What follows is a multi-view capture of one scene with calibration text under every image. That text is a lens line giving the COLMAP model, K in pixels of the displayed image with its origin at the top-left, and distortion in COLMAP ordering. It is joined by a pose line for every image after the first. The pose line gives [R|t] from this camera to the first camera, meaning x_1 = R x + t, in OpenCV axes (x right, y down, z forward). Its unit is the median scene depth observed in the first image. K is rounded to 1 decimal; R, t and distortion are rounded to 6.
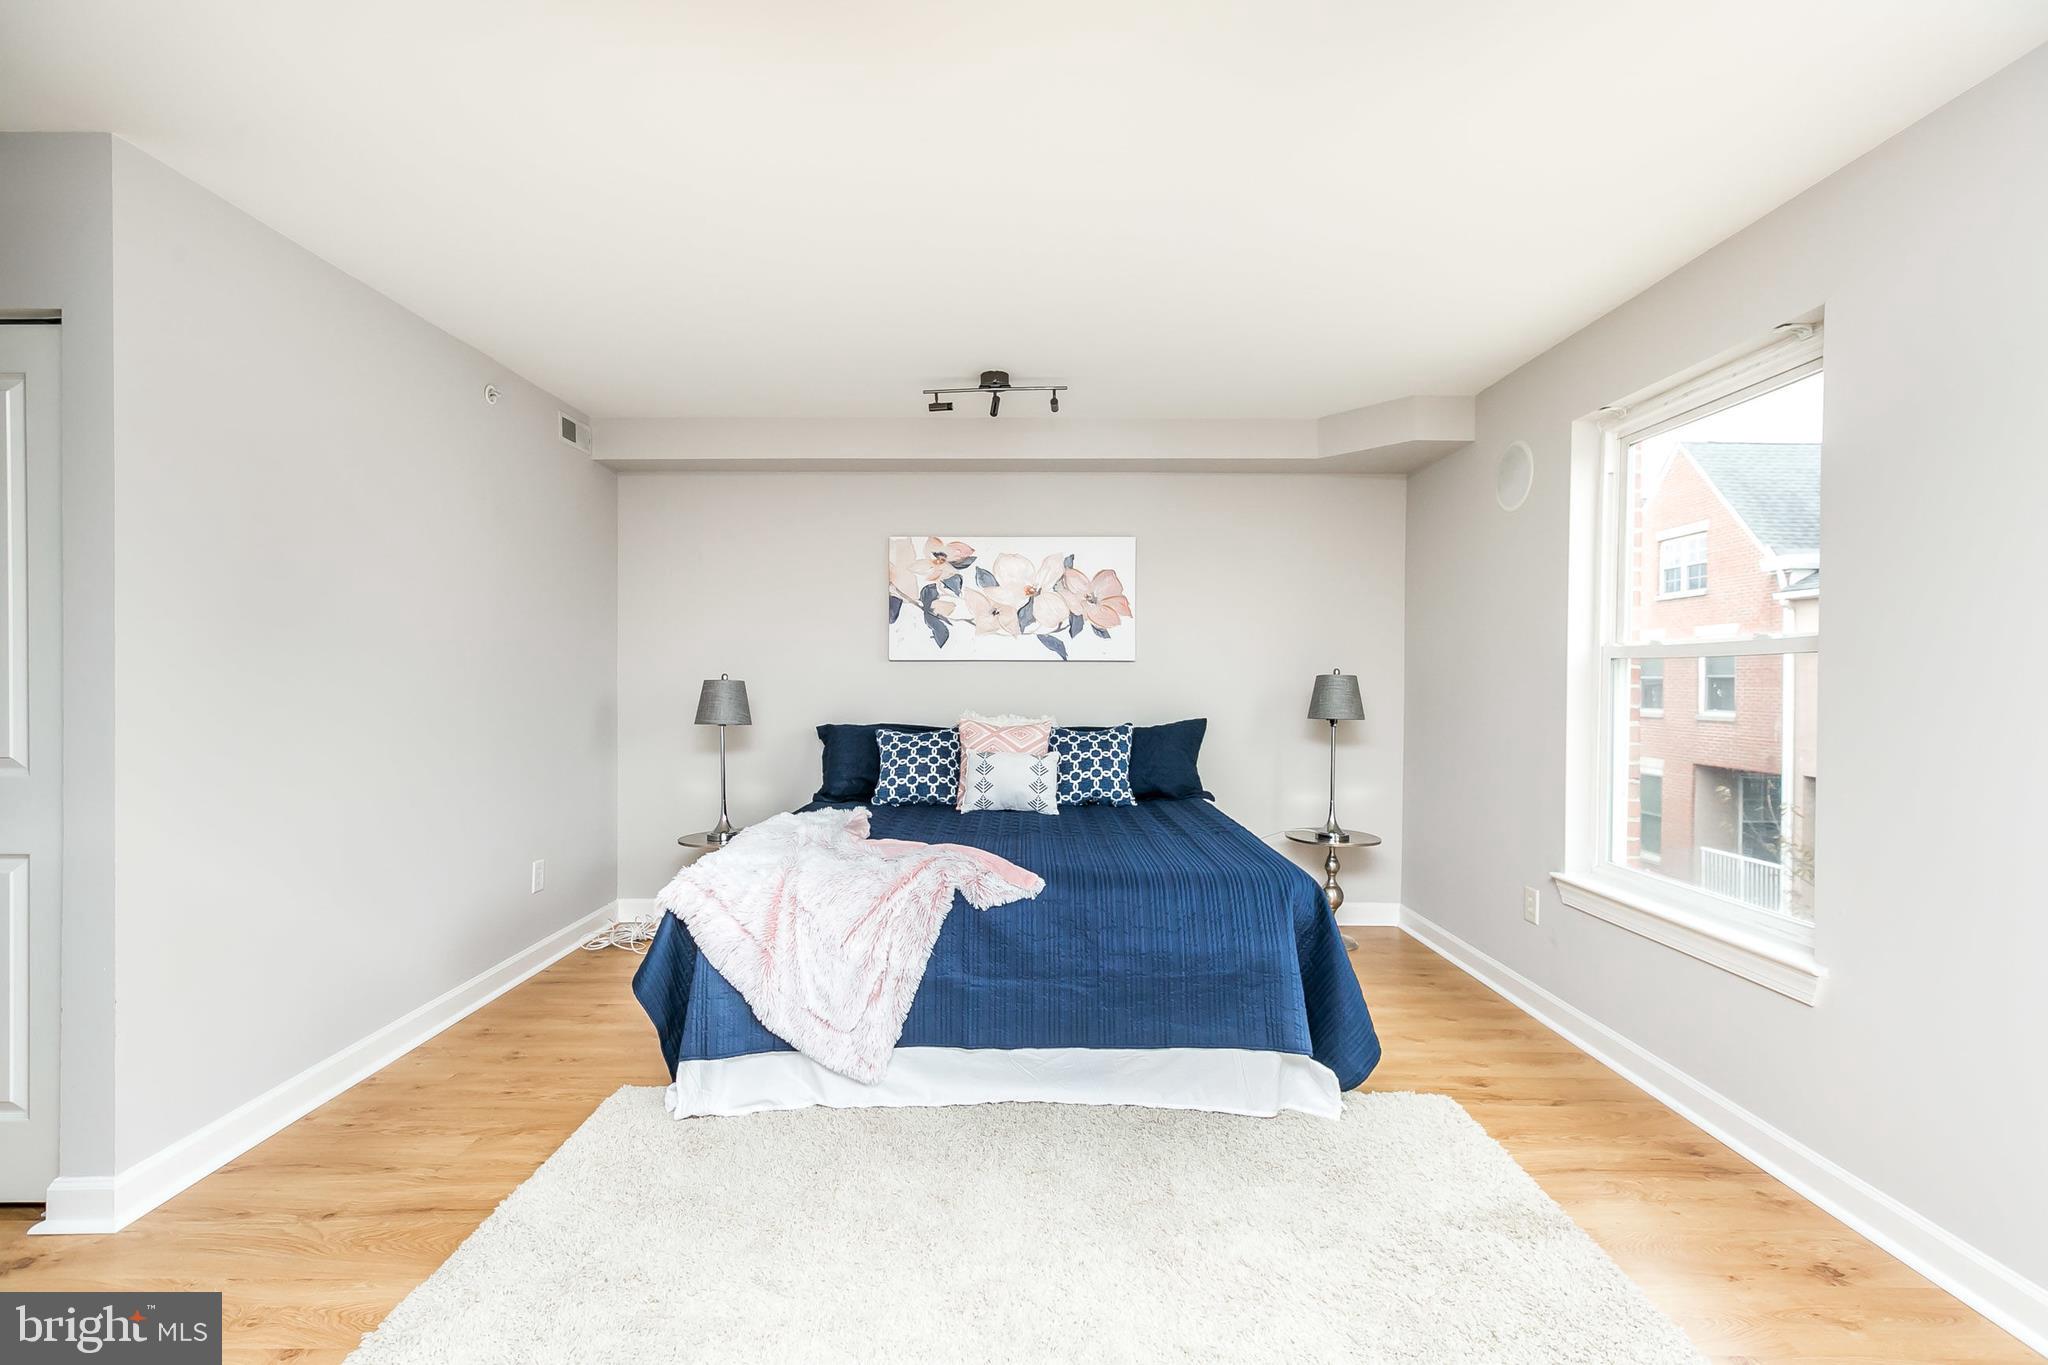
lens RADIAL K [[945.6, 0, 1025.3], [0, 945.6, 687.2], [0, 0, 1]] dist [0.007306, -0.003417]
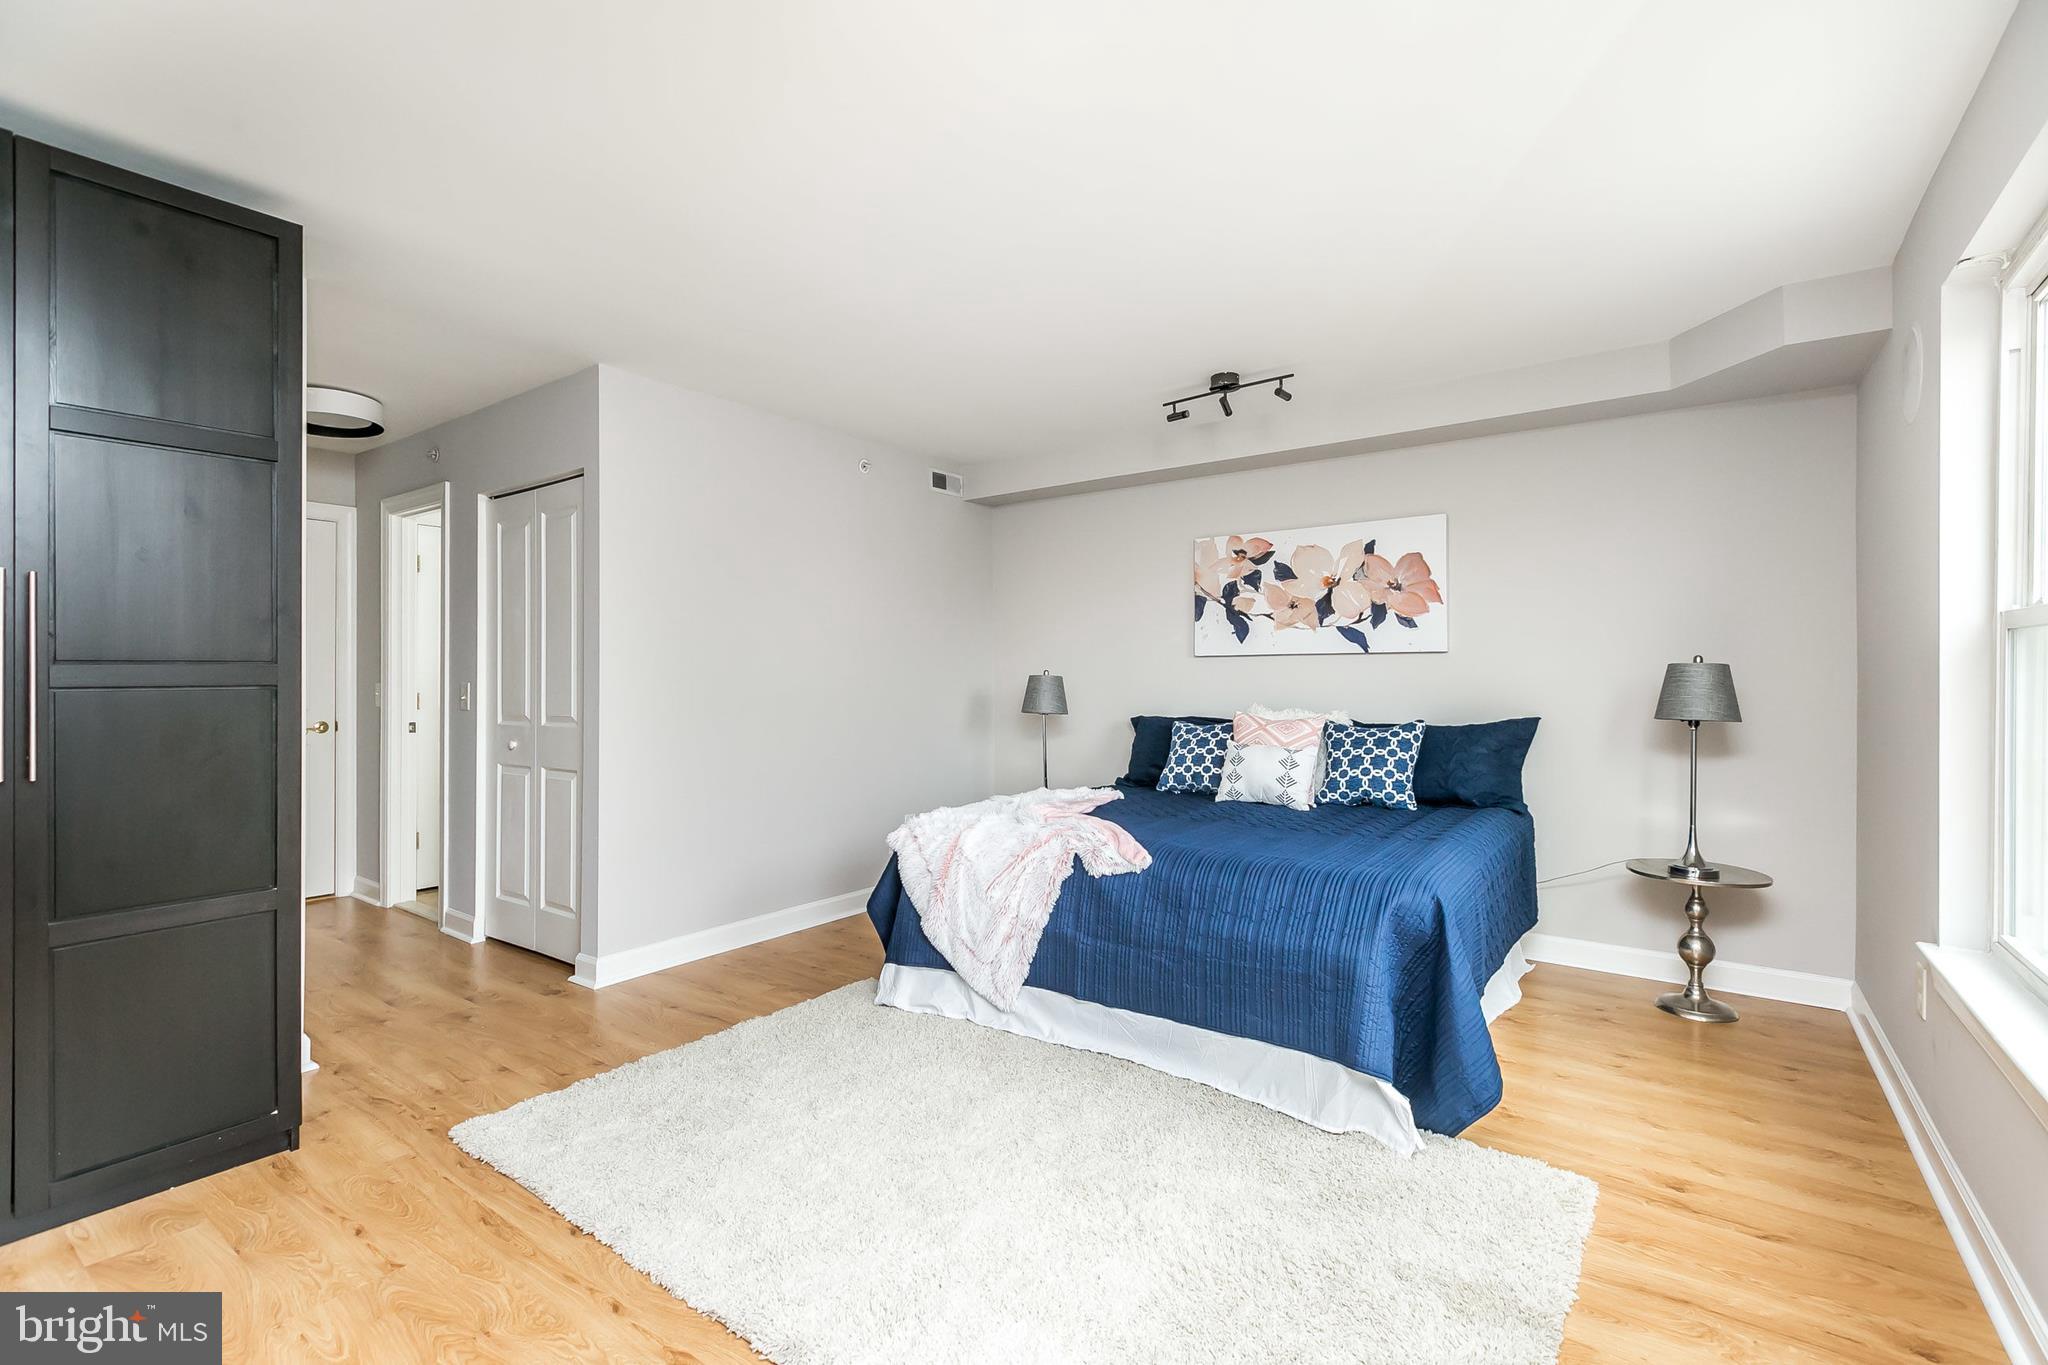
lens RADIAL K [[945.6, 0, 983.6], [0, 945.6, 674.4], [0, 0, 1]] dist [0.007306, -0.003417]
pose [[0.791305, -0.007496, -0.611375, 0.366715], [-0.003097, 0.999863, -0.016268, 0.011310], [0.611413, 0.014766, 0.791174, 0.027191]]
